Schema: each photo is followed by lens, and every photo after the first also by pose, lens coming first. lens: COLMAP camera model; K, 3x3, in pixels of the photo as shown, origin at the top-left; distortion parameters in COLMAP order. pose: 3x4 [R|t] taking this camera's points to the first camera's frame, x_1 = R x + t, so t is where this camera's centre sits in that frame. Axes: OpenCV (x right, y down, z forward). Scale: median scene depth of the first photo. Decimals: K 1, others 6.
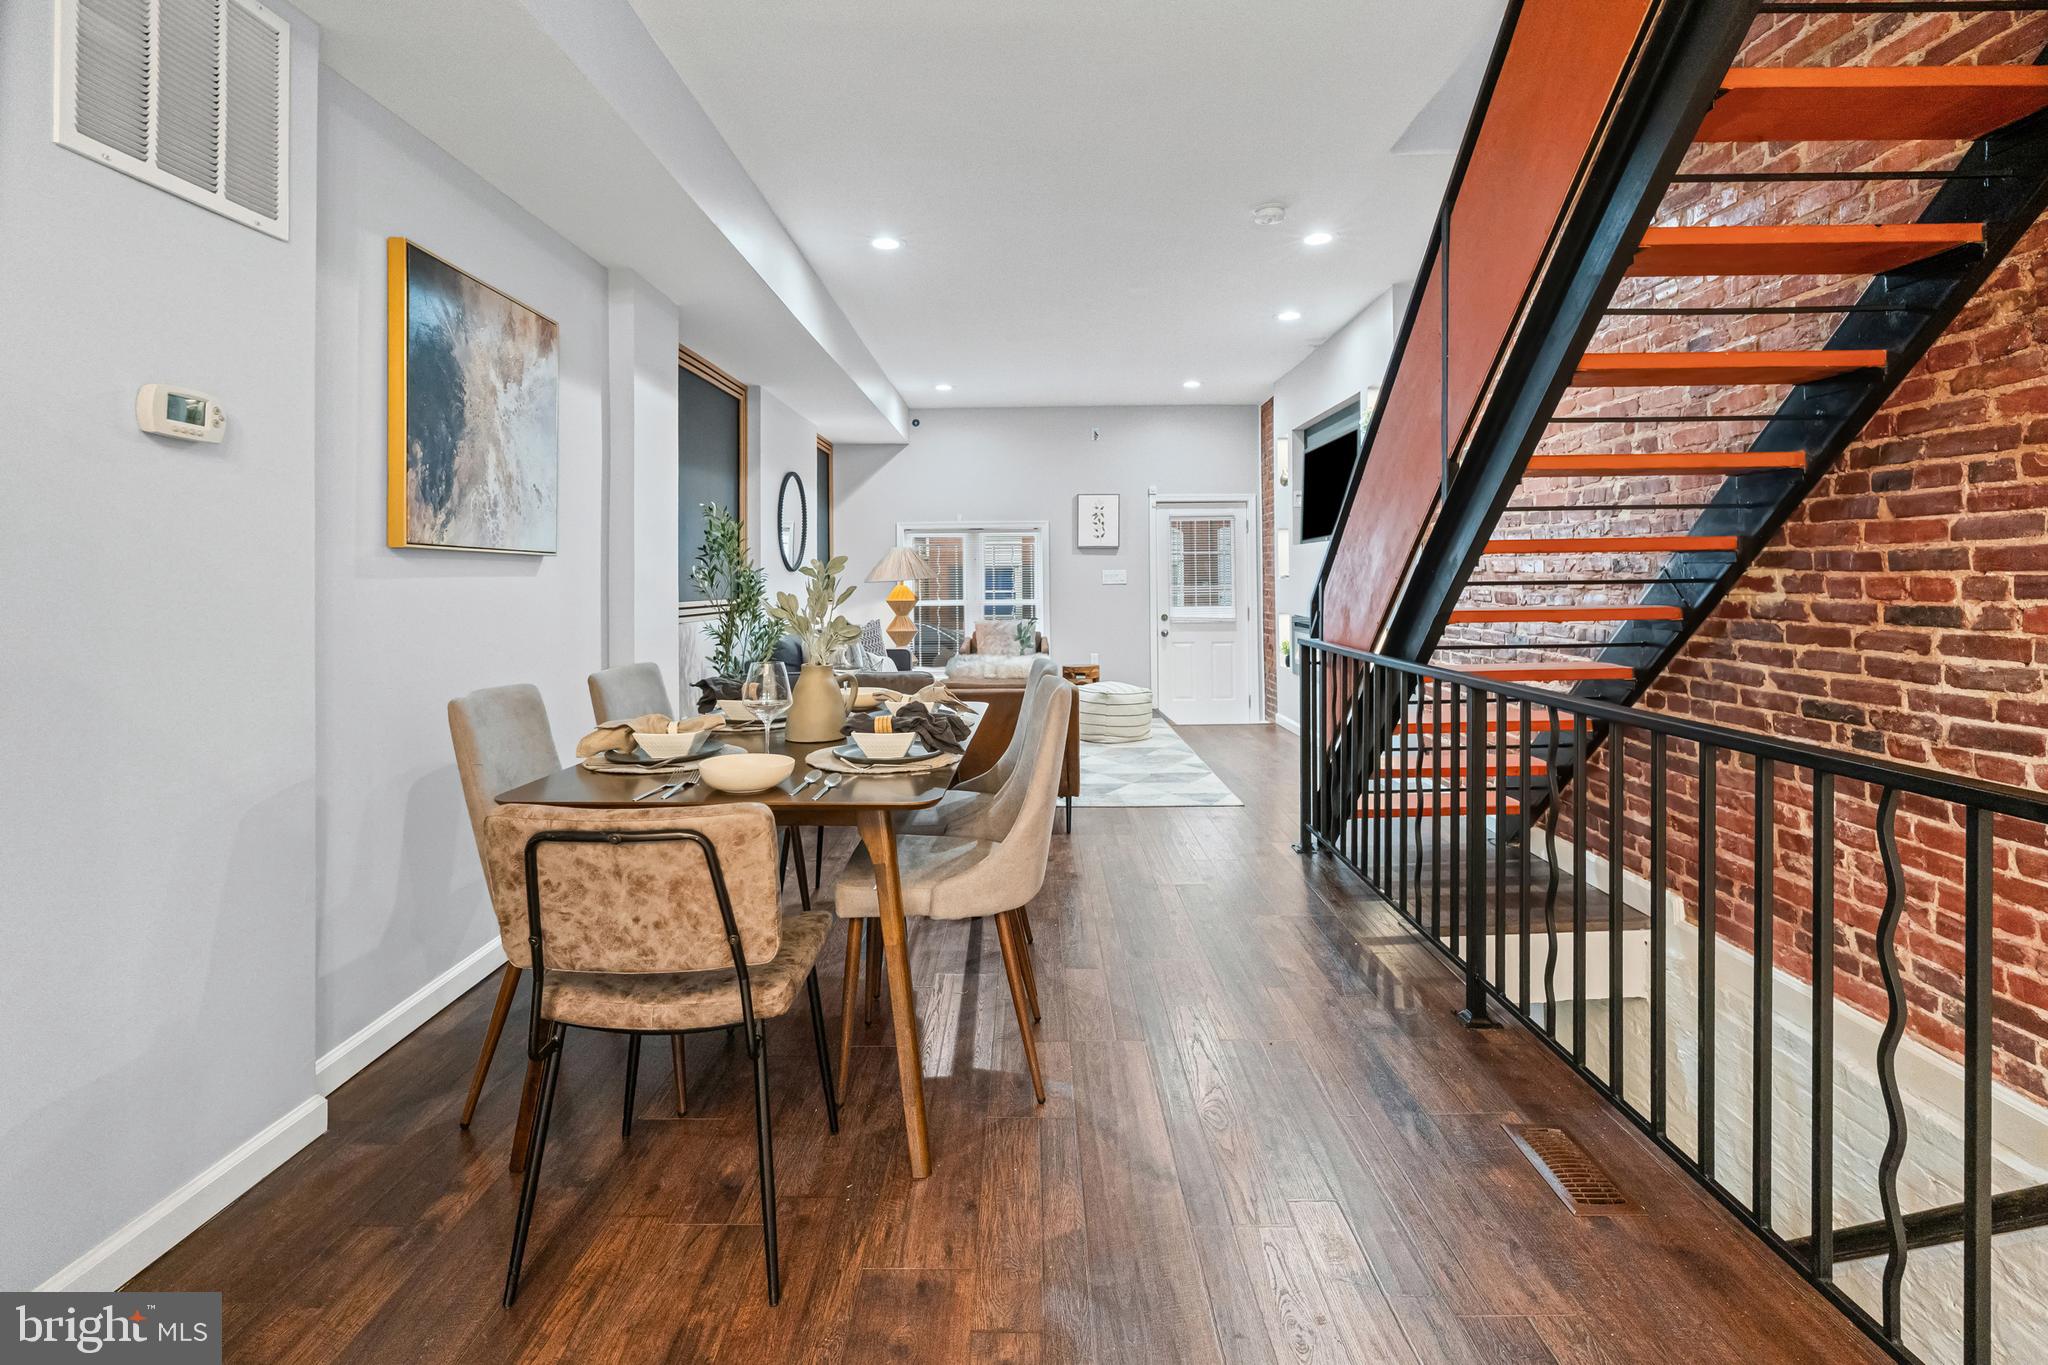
lens RADIAL K [[926.1, 0, 1018.3], [0, 926.1, 590.9], [0, 0, 1]] dist [0.000479, 0.000022]
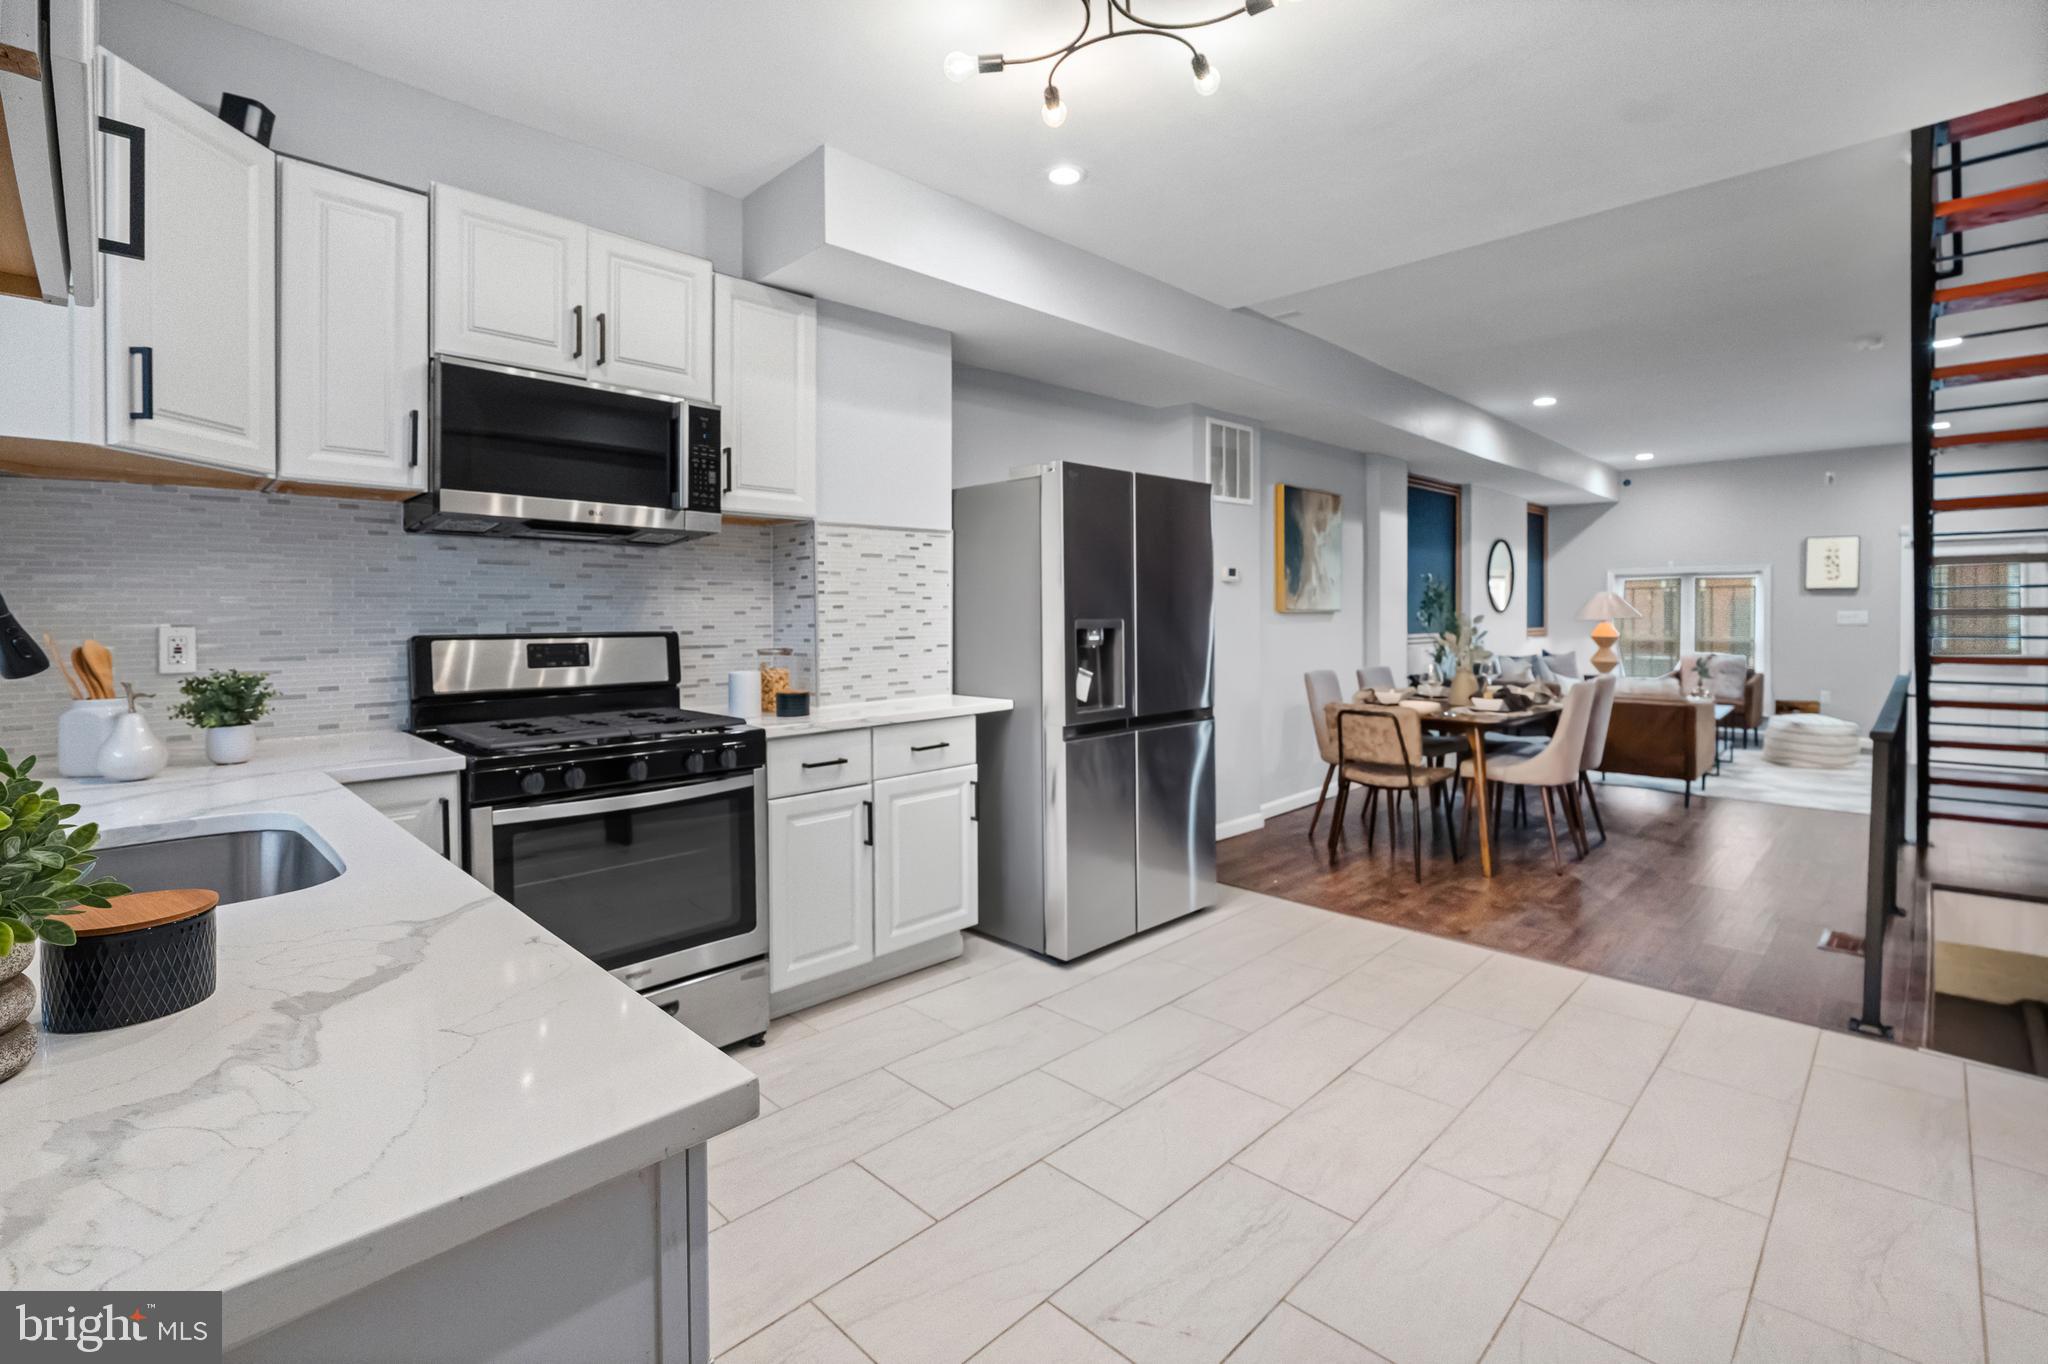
lens RADIAL K [[926.1, 0, 1018.3], [0, 926.1, 590.4], [0, 0, 1]] dist [0.000479, 0.000022]
pose [[0.709933, -0.011346, -0.704178, 0.302105], [-0.009112, 0.999639, -0.025293, -0.019252], [0.704211, 0.024373, 0.709573, -0.660768]]
